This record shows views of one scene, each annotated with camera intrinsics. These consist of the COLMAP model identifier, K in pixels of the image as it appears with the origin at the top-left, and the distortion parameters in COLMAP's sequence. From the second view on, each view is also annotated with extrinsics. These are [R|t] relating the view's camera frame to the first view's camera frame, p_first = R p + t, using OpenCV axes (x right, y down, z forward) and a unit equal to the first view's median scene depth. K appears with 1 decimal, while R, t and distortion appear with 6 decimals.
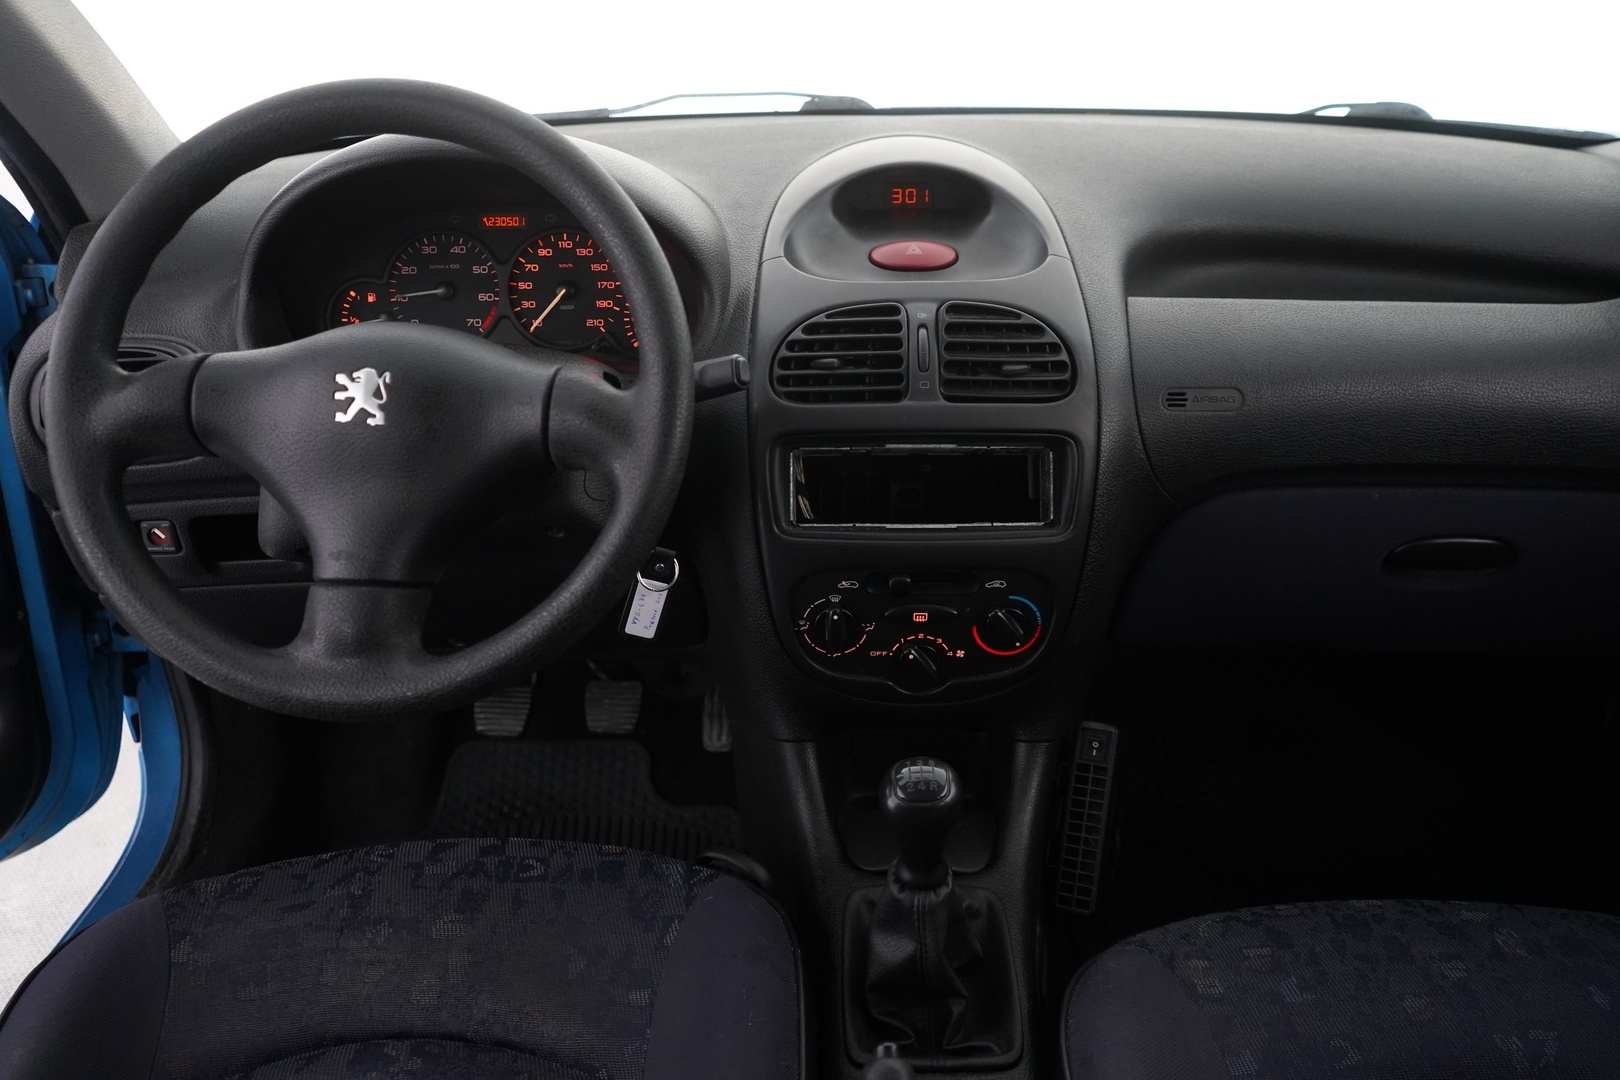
lens RADIAL K [[1305.8, 0, 809.0], [0, 1305.8, 532.7], [0, 0, 1]] dist [-0.007655, 0.009910]
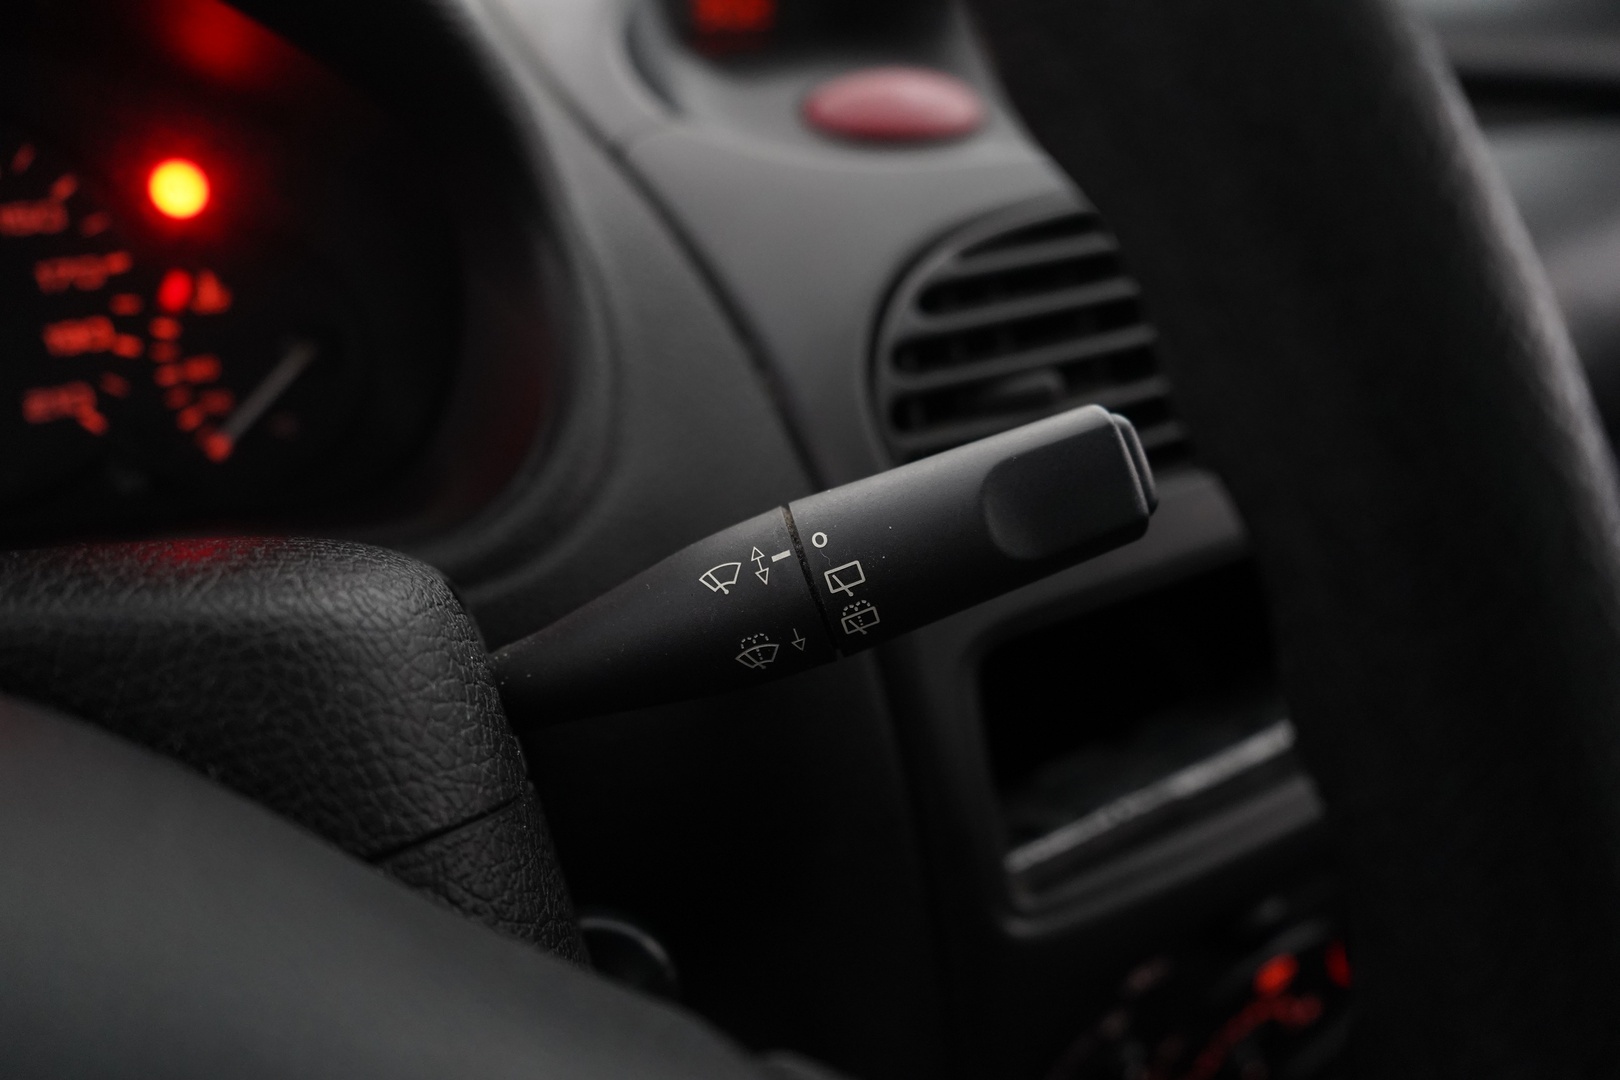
lens RADIAL K [[1323.2, 0, 813.9], [0, 1323.2, 535.5], [0, 0, 1]] dist [-0.011528, 0.007401]
pose [[0.813828, -0.225966, 0.535373, -0.212200], [0.224668, 0.972008, 0.068737, -0.124503], [-0.535919, 0.064340, 0.841814, 0.718947]]
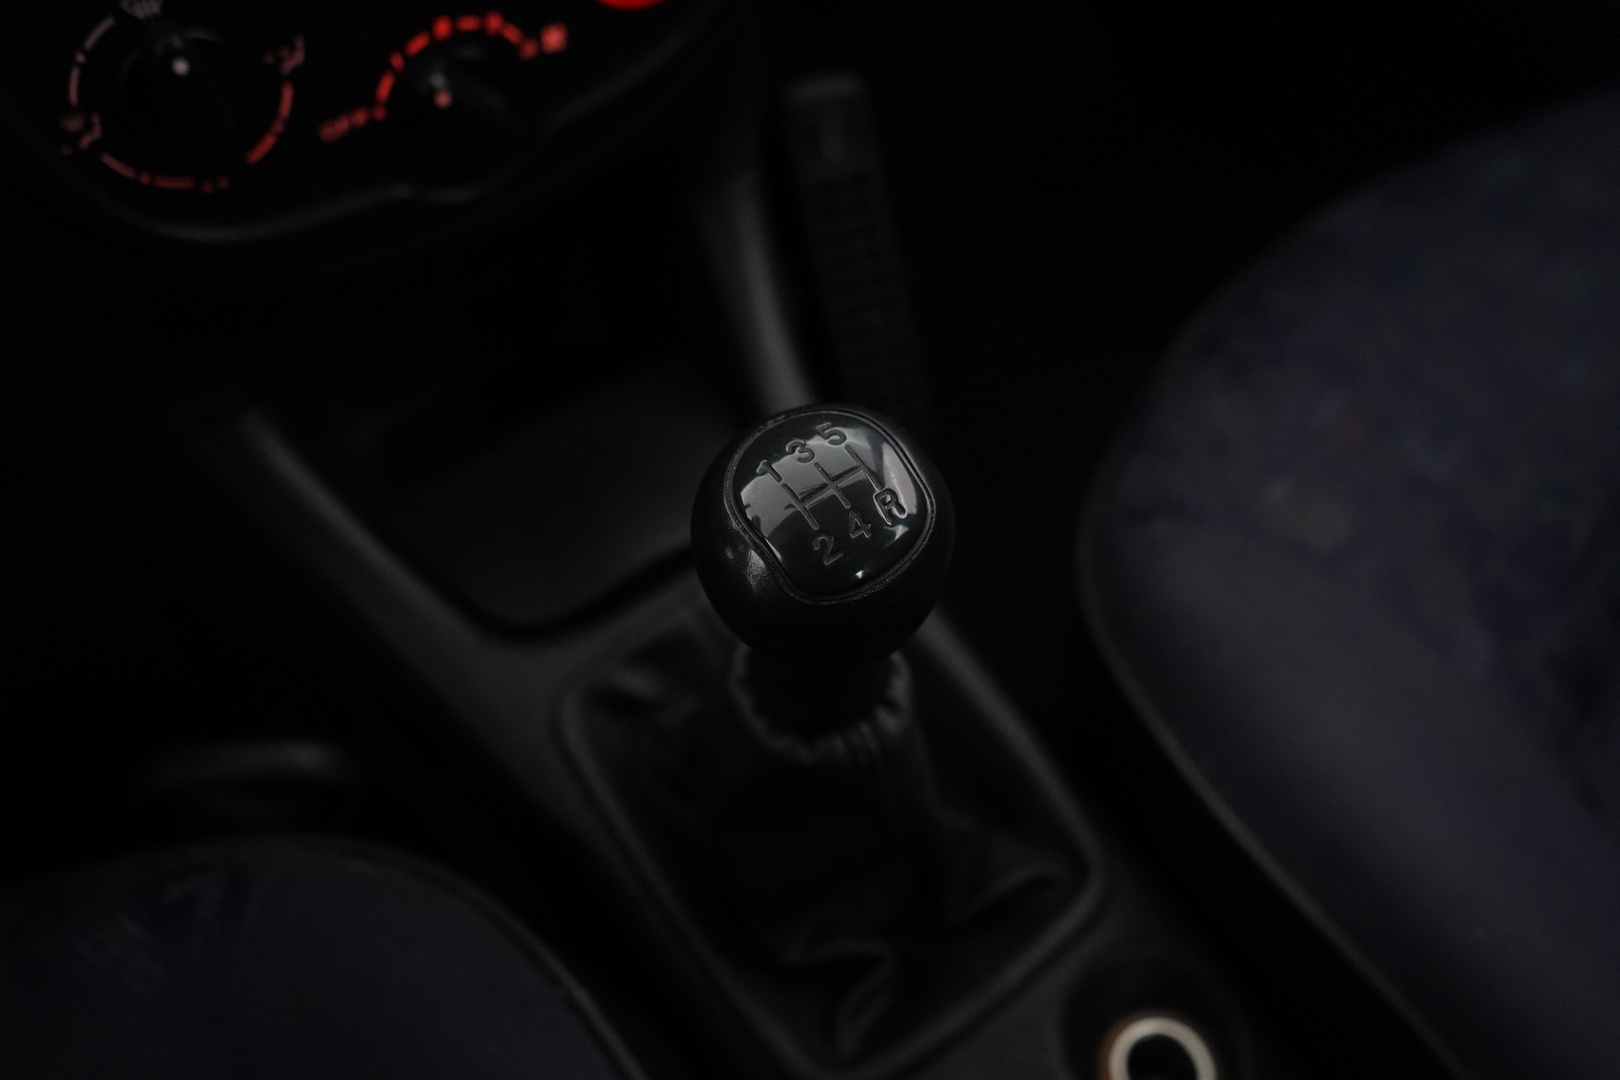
lens RADIAL K [[1323.2, 0, 813.9], [0, 1323.2, 535.5], [0, 0, 1]] dist [-0.011528, 0.007401]
pose [[0.790743, -0.495260, 0.359783, -0.027049], [0.258850, 0.803128, 0.536639, 0.025701], [-0.554727, -0.331214, 0.763266, 0.640425]]
